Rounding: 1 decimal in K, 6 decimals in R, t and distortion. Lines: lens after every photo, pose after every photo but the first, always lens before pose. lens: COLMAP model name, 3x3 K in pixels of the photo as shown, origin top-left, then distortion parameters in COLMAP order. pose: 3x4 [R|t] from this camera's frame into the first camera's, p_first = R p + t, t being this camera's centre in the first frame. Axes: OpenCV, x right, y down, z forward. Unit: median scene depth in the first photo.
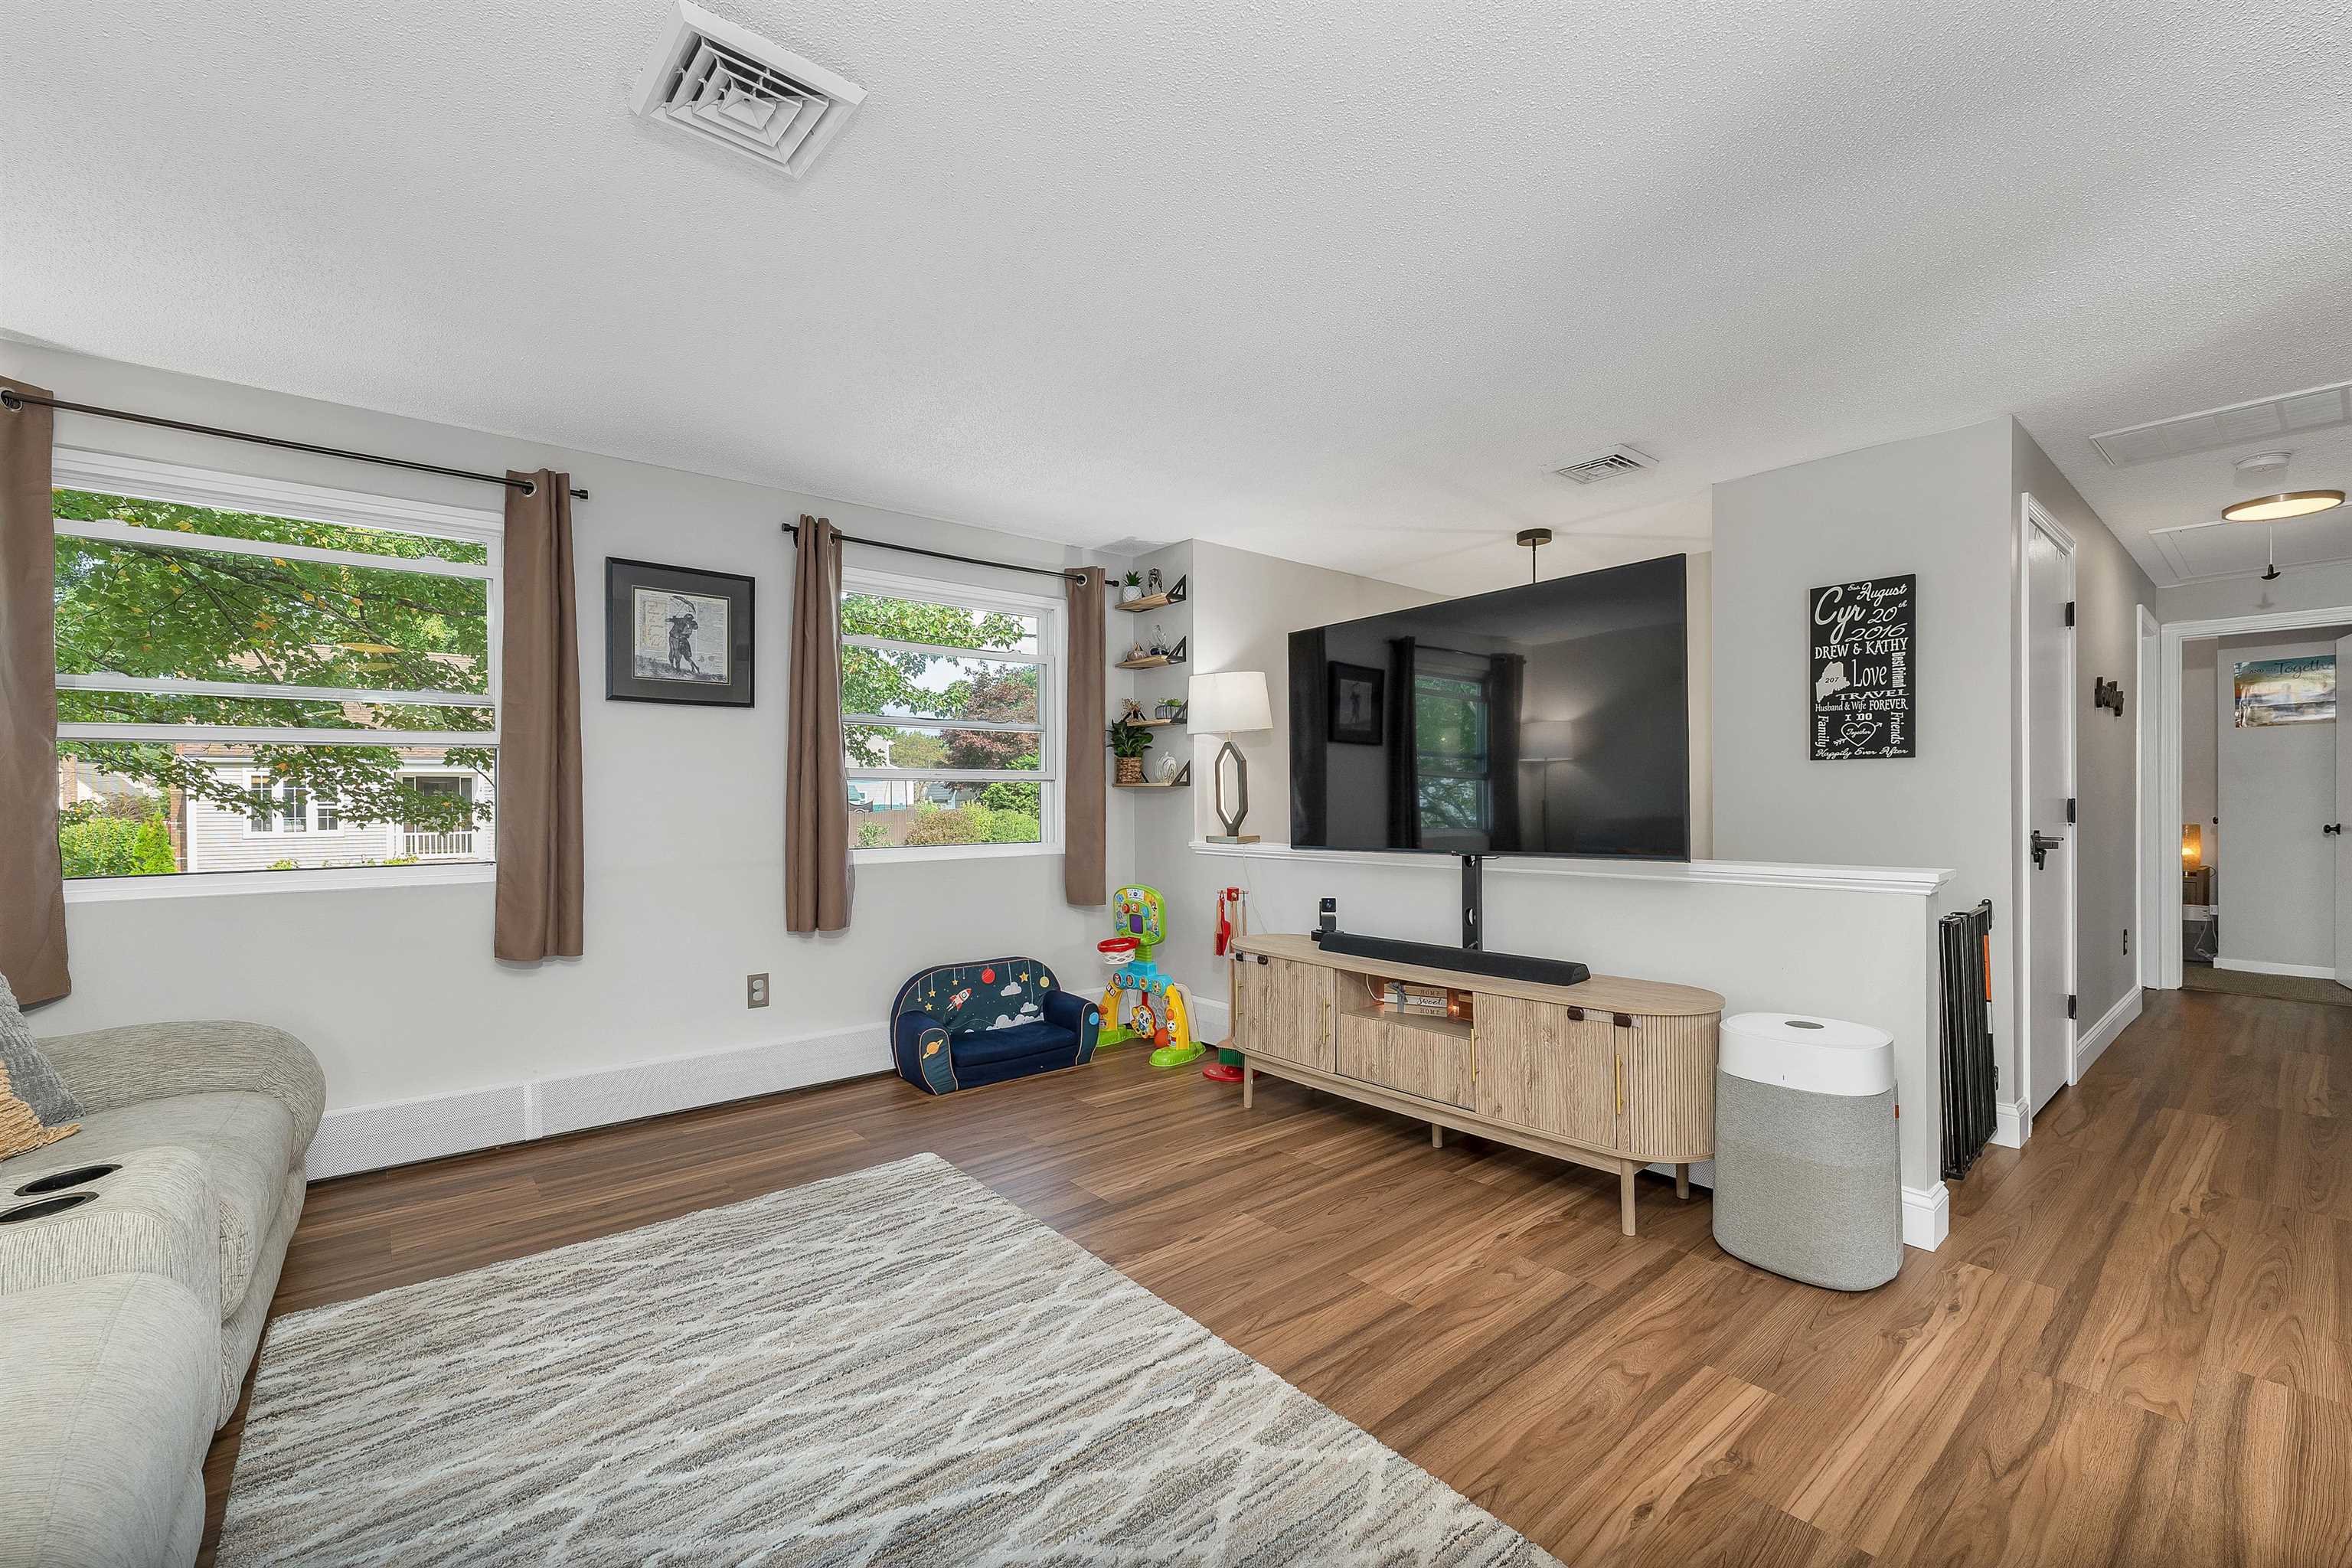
lens RADIAL K [[970.4, 0, 1173.7], [0, 970.4, 792.1], [0, 0, 1]] dist [-0.006115, 0.000140]
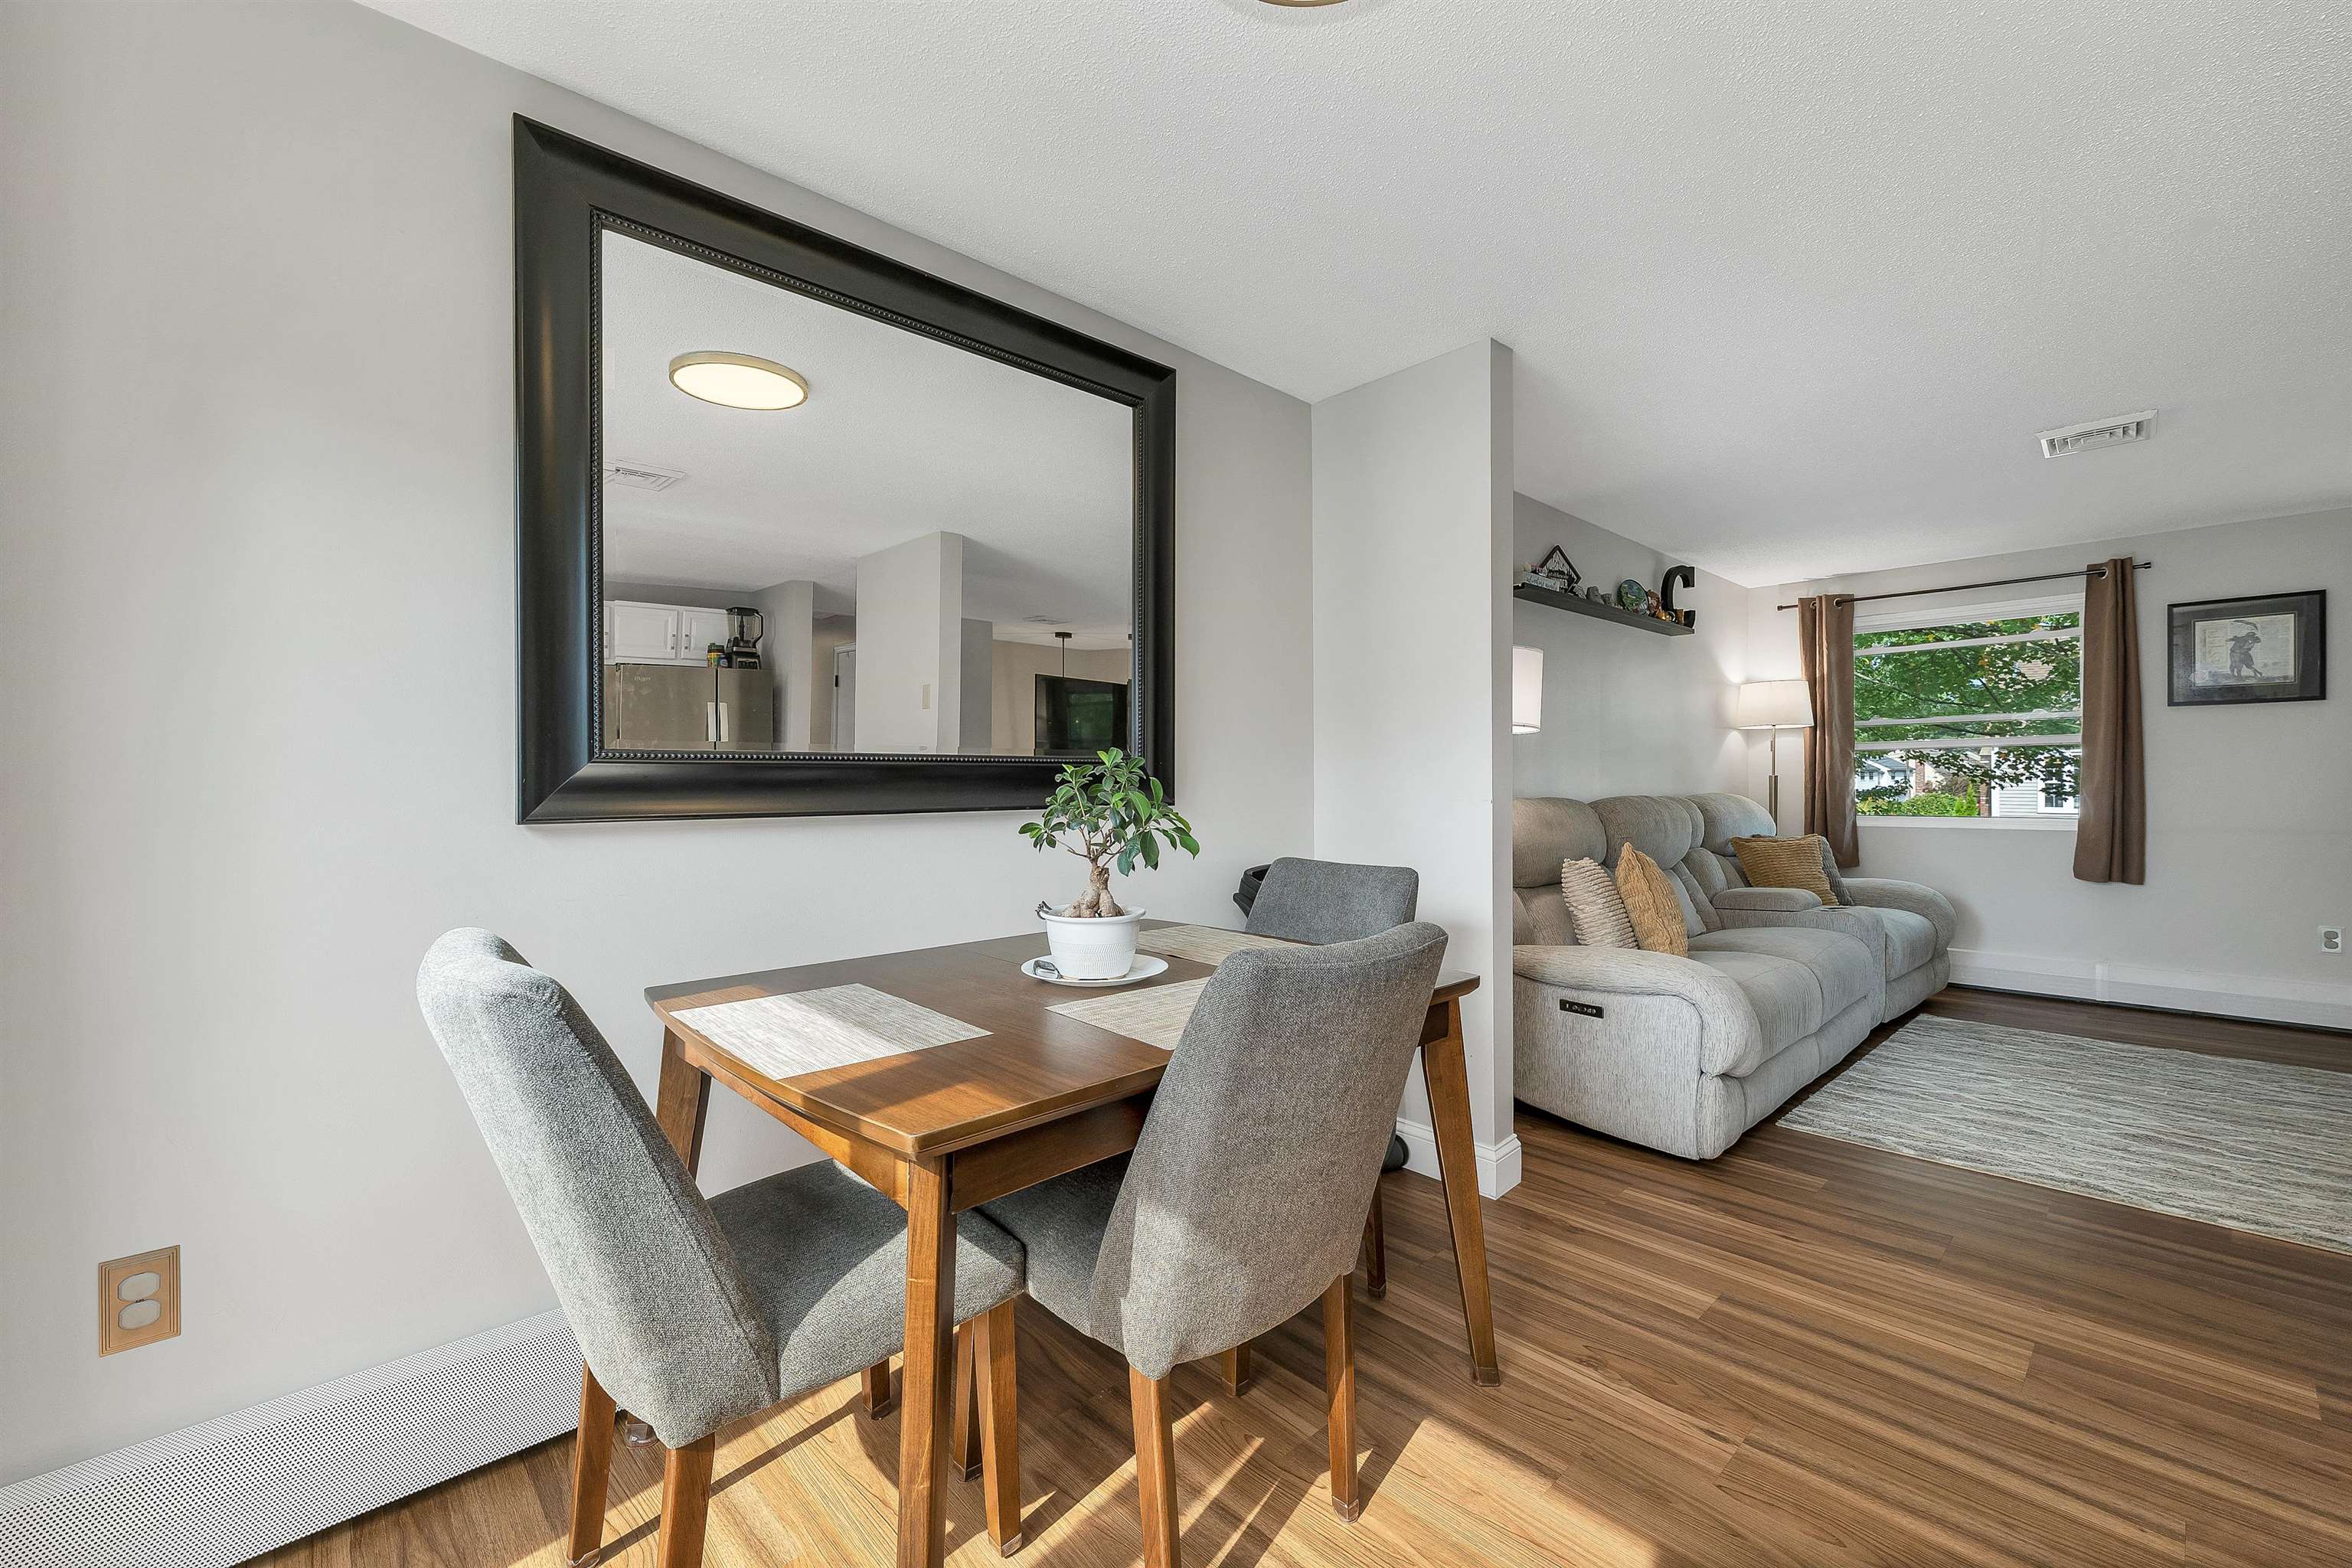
lens RADIAL K [[948.1, 0, 1179.8], [0, 948.1, 801.1], [0, 0, 1]] dist [0.001044, 0.000290]
pose [[0.053156, 0.024404, -0.998288, 0.882145], [0.014393, 0.999579, 0.025202, -0.015392], [0.998482, -0.015708, 0.052782, -0.628290]]
